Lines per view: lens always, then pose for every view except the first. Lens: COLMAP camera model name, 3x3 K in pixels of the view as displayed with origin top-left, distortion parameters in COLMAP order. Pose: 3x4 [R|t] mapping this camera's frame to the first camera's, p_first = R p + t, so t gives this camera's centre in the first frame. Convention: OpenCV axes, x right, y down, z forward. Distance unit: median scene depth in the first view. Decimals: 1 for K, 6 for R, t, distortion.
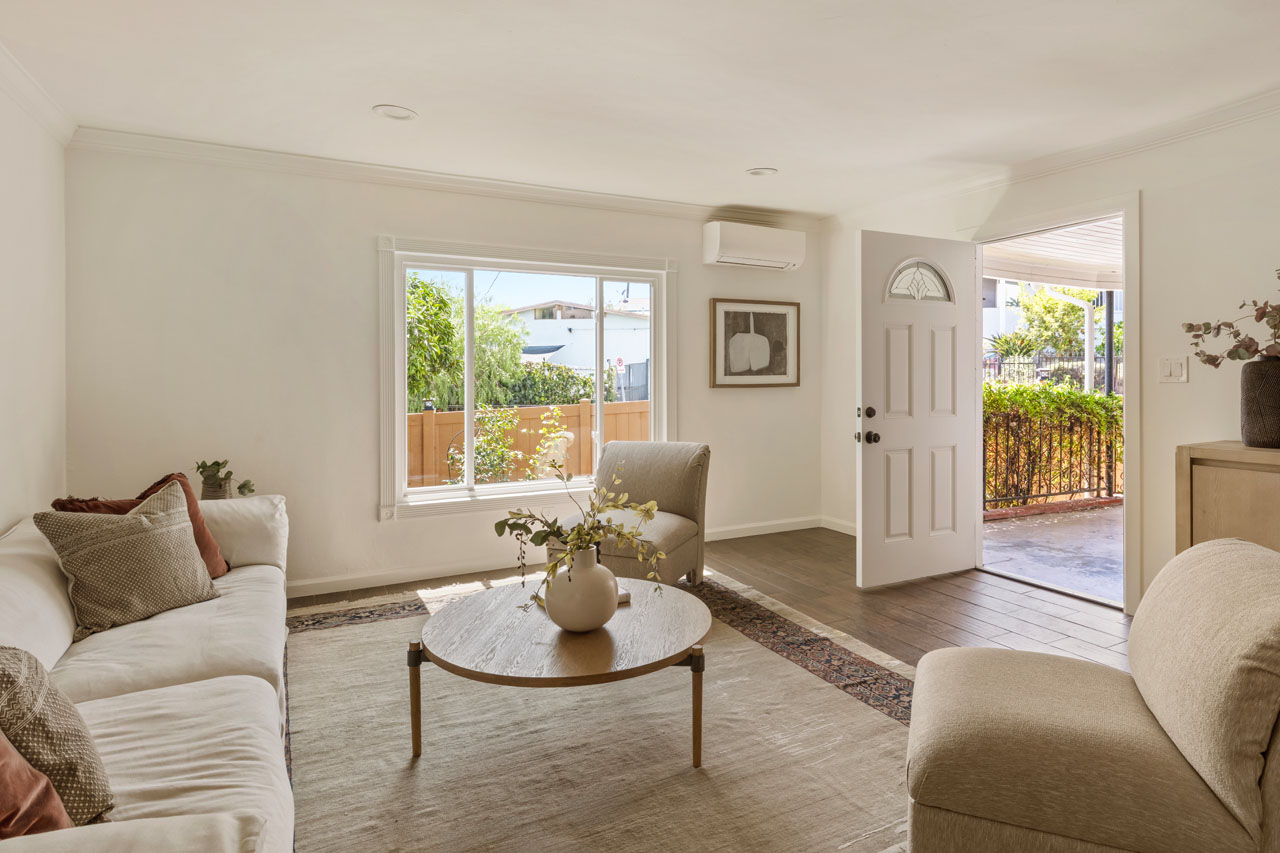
lens RADIAL K [[689.6, 0, 636.1], [0, 689.6, 380.8], [0, 0, 1]] dist [0.000906, -0.000004]
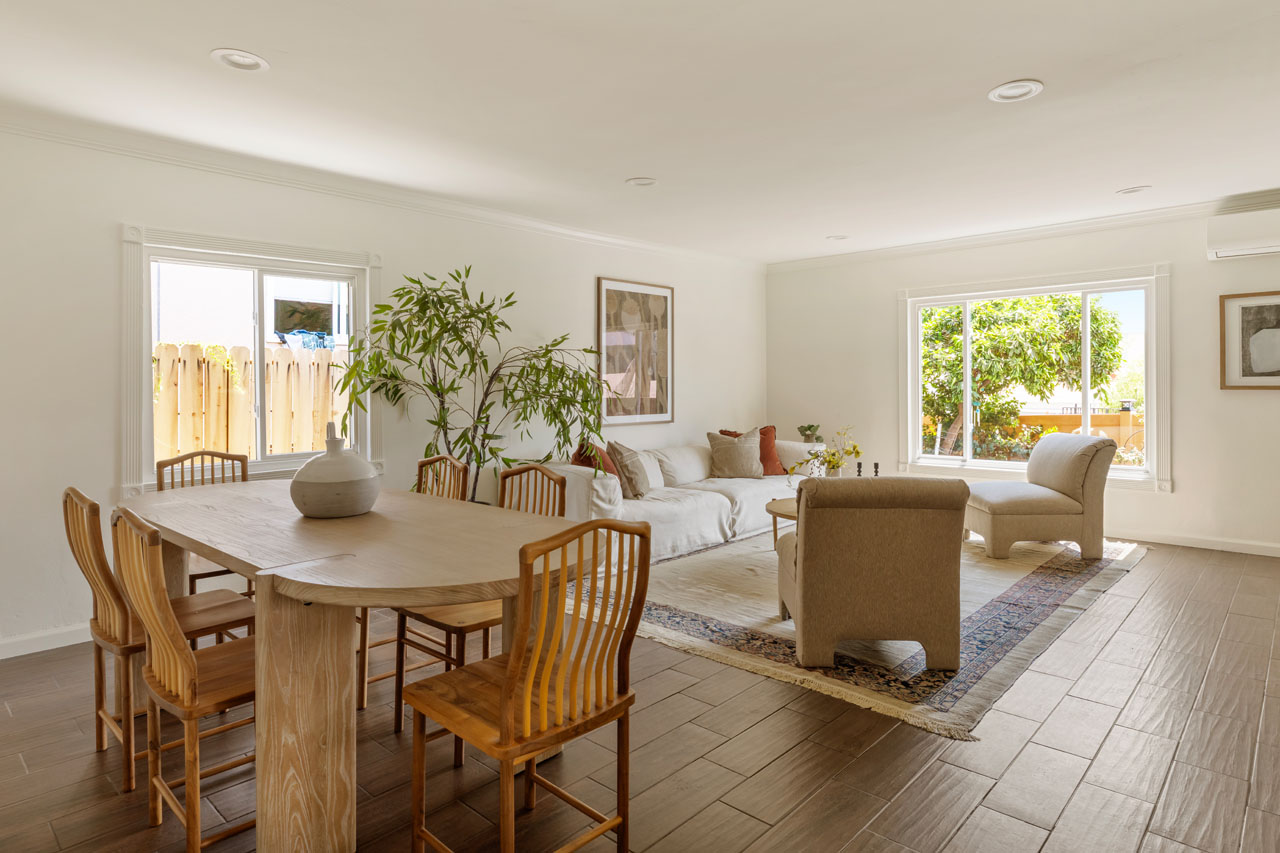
lens RADIAL K [[689.6, 0, 636.1], [0, 689.6, 380.8], [0, 0, 1]] dist [0.000906, -0.000004]
pose [[0.350055, -0.006003, -0.936710, 0.741814], [0.001070, 0.999981, -0.006009, 0.003274], [0.936729, 0.001101, 0.350055, -0.094893]]
